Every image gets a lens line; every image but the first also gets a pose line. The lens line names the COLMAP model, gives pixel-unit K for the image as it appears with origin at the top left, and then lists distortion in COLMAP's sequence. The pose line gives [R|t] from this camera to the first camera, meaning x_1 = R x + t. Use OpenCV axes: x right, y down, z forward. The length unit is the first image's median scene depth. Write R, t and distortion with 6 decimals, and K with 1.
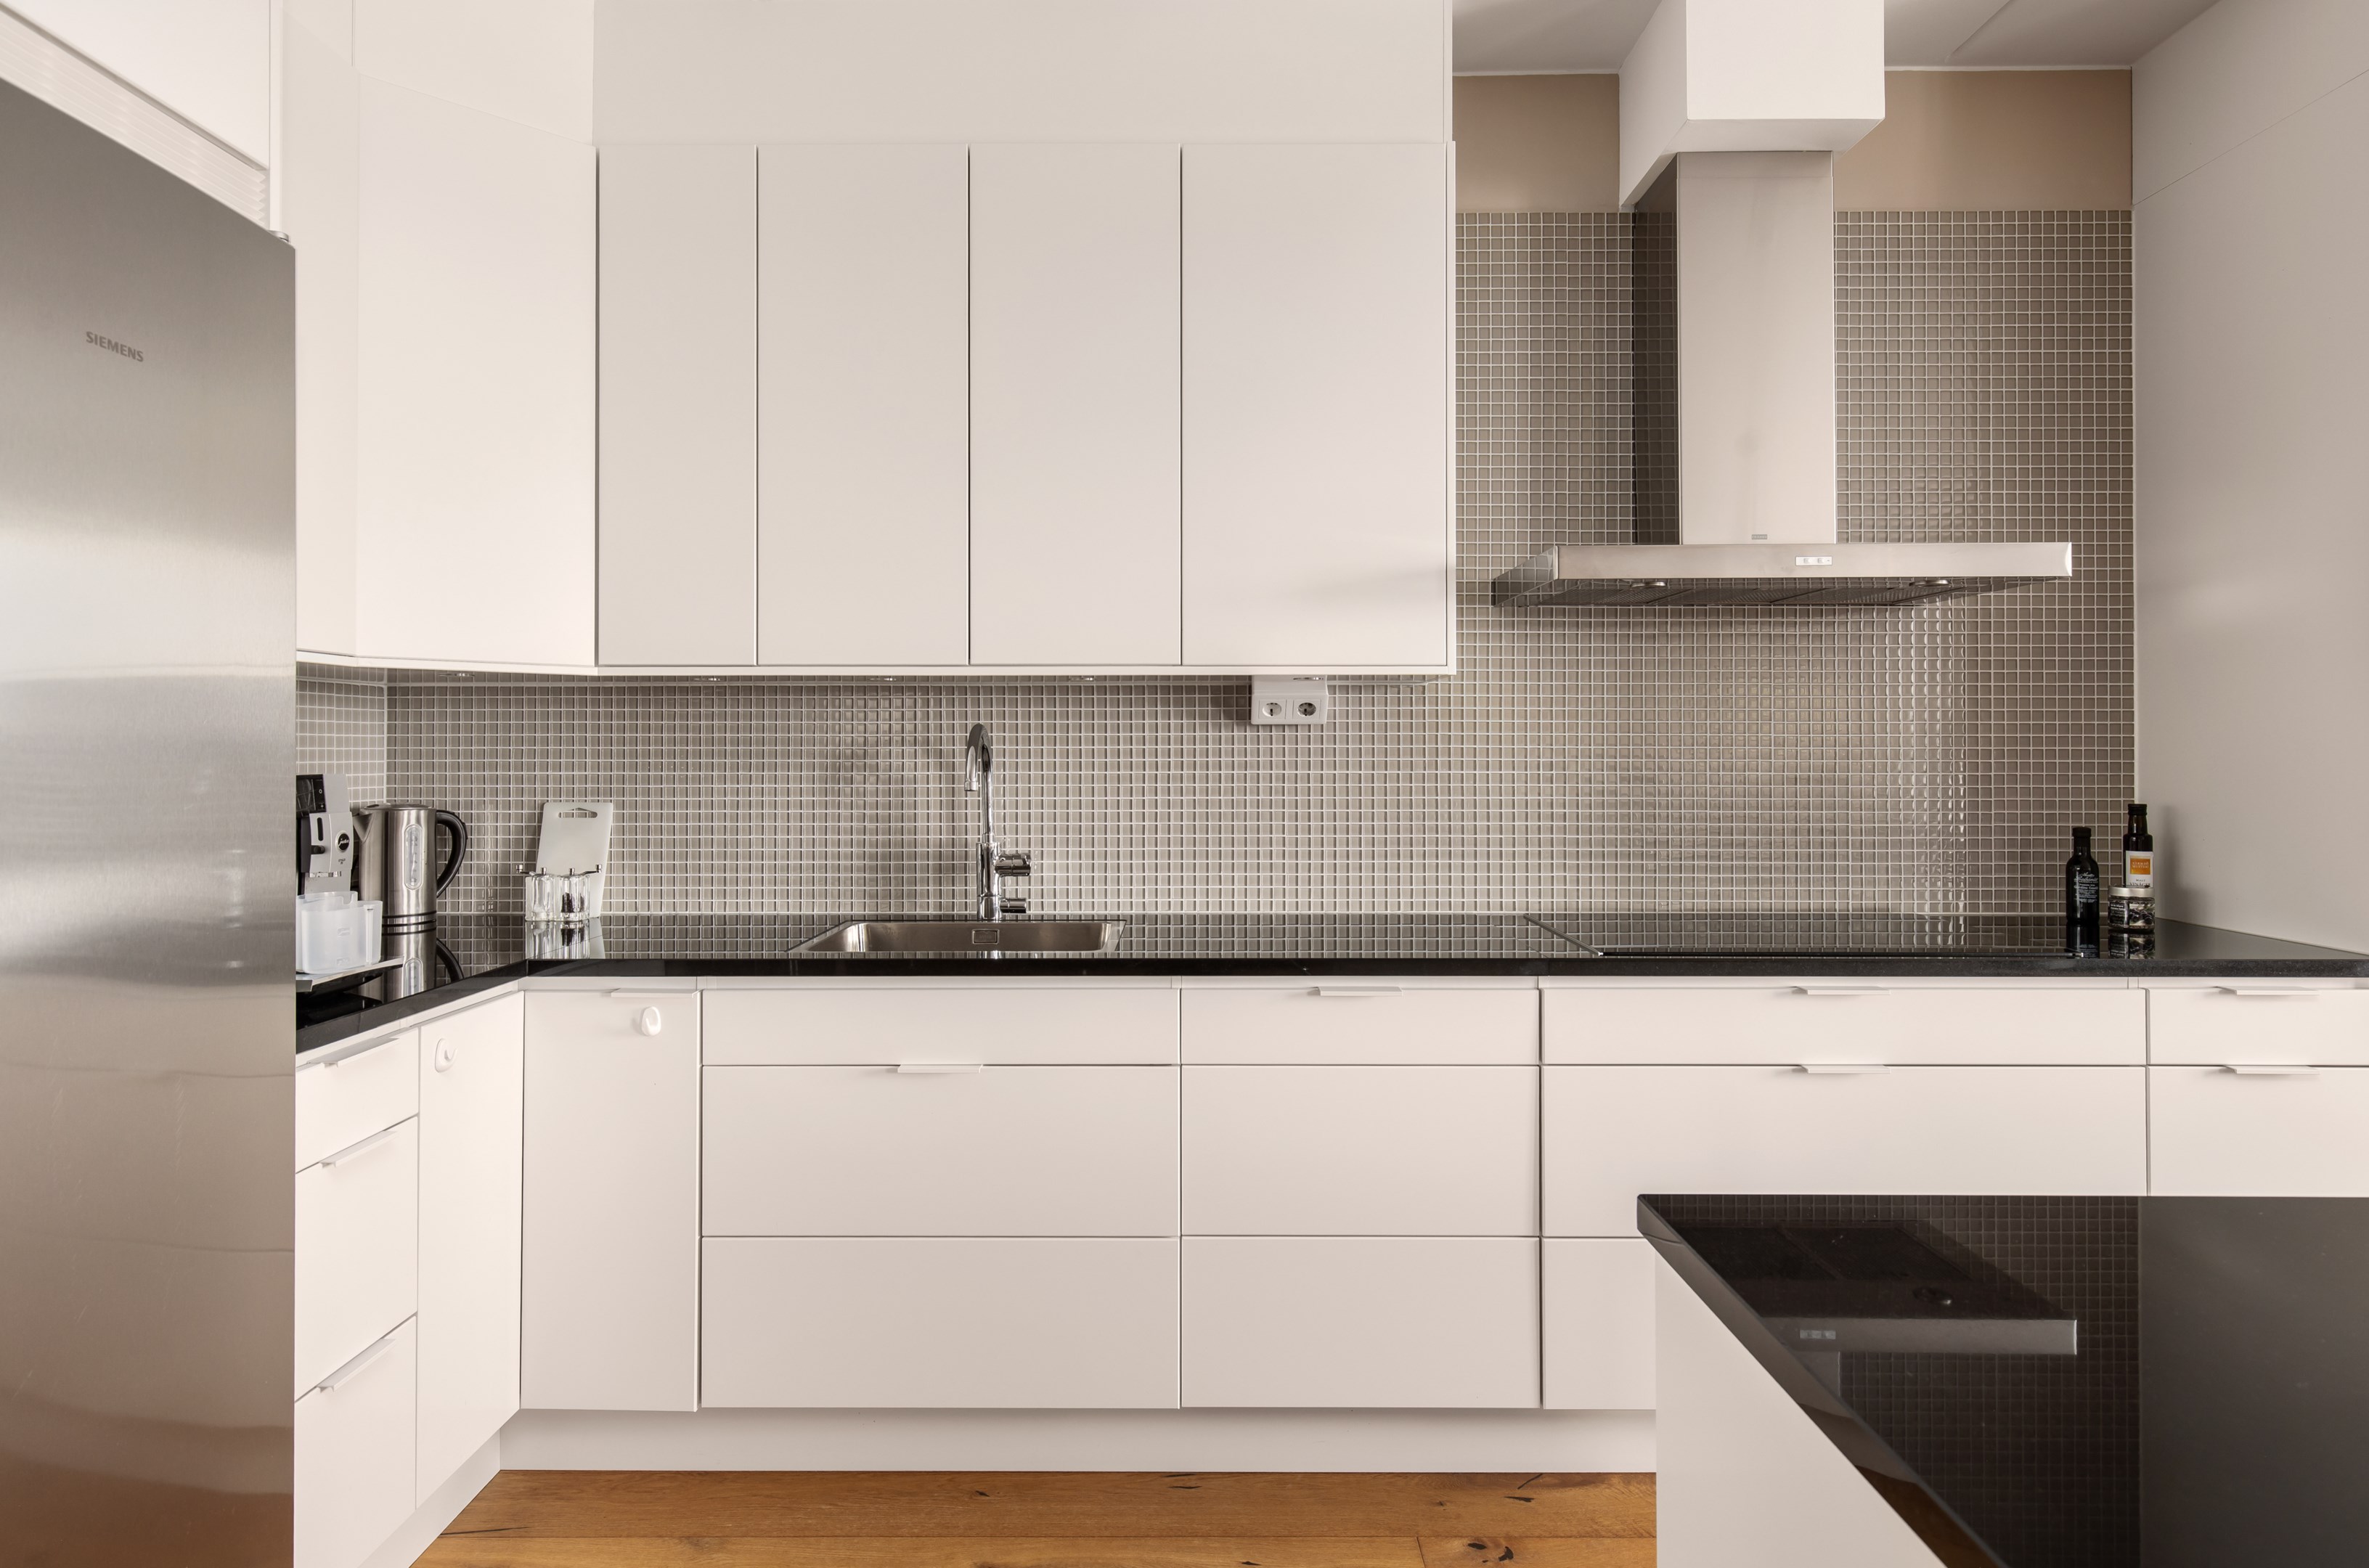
lens RADIAL K [[1351.3, 0, 1183.1], [0, 1351.3, 731.9], [0, 0, 1]] dist [0.026253, 0.000440]
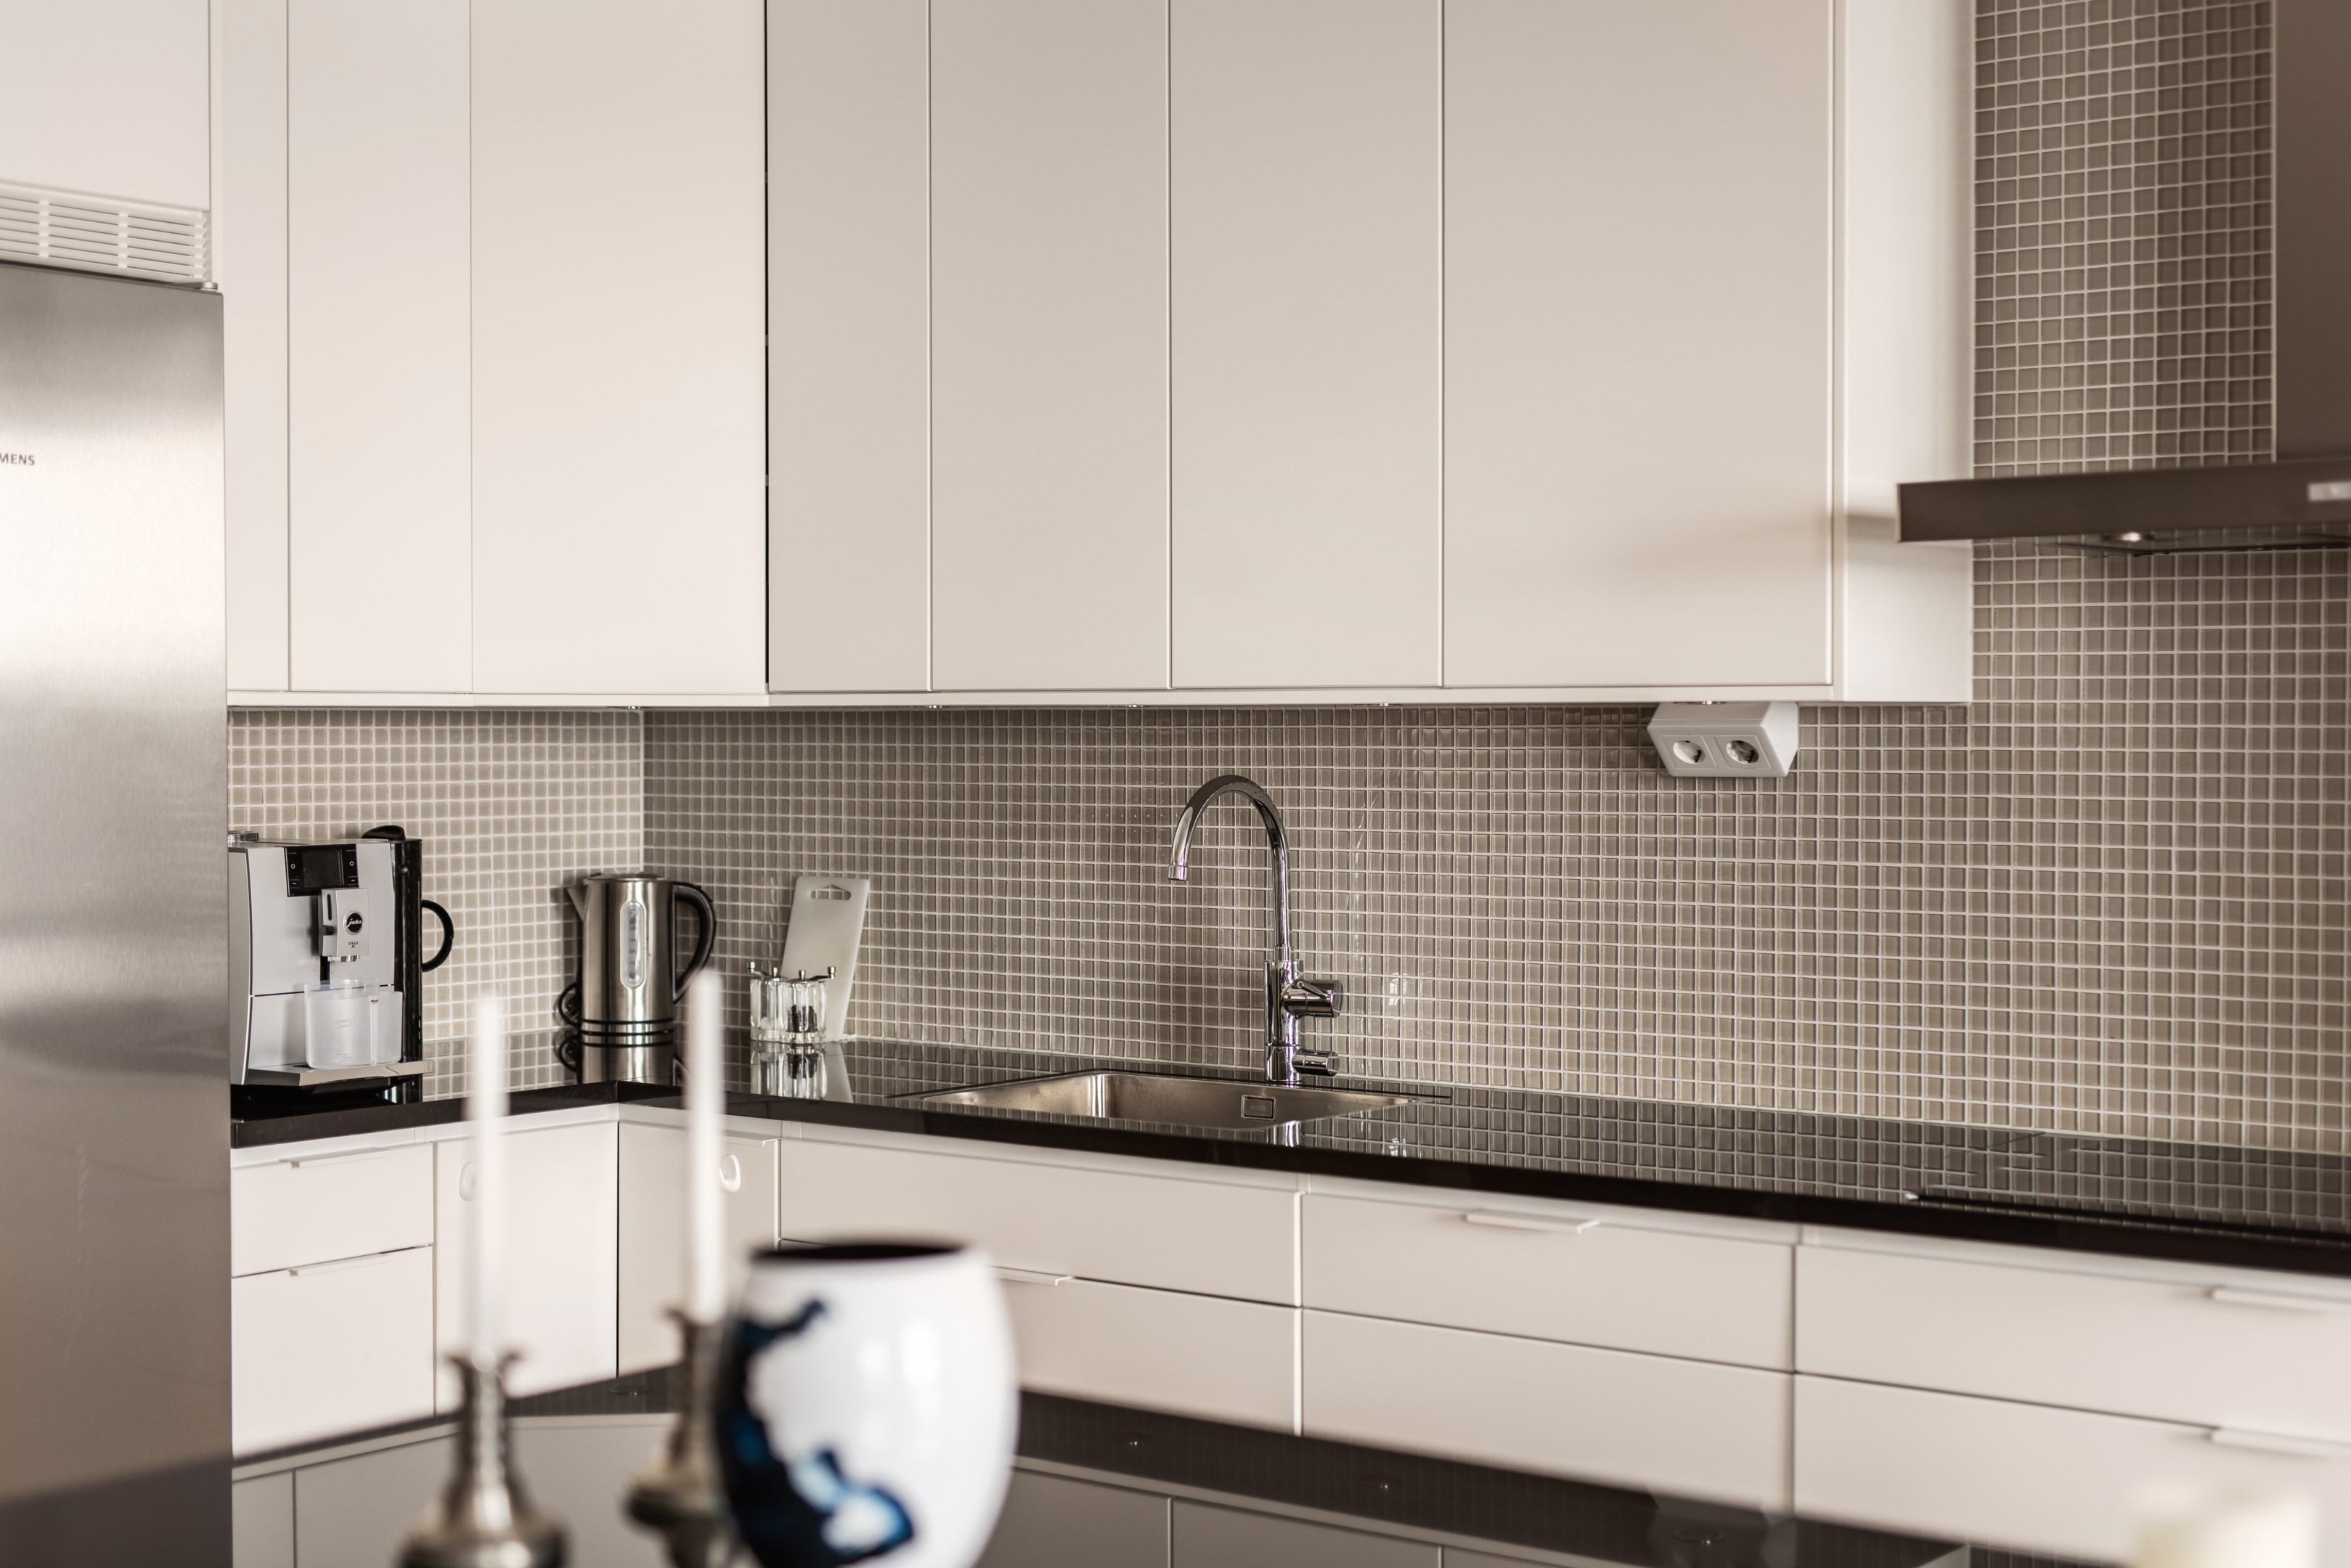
lens RADIAL K [[3293.8, 0, 1175.5], [0, 3293.8, 784.0], [0, 0, 1]] dist [-0.040840, 0.098291]
pose [[0.793943, 0.011700, -0.607880, 0.749284], [0.007549, 0.999548, 0.029098, -0.045405], [0.607945, -0.027691, 0.793496, -0.242751]]
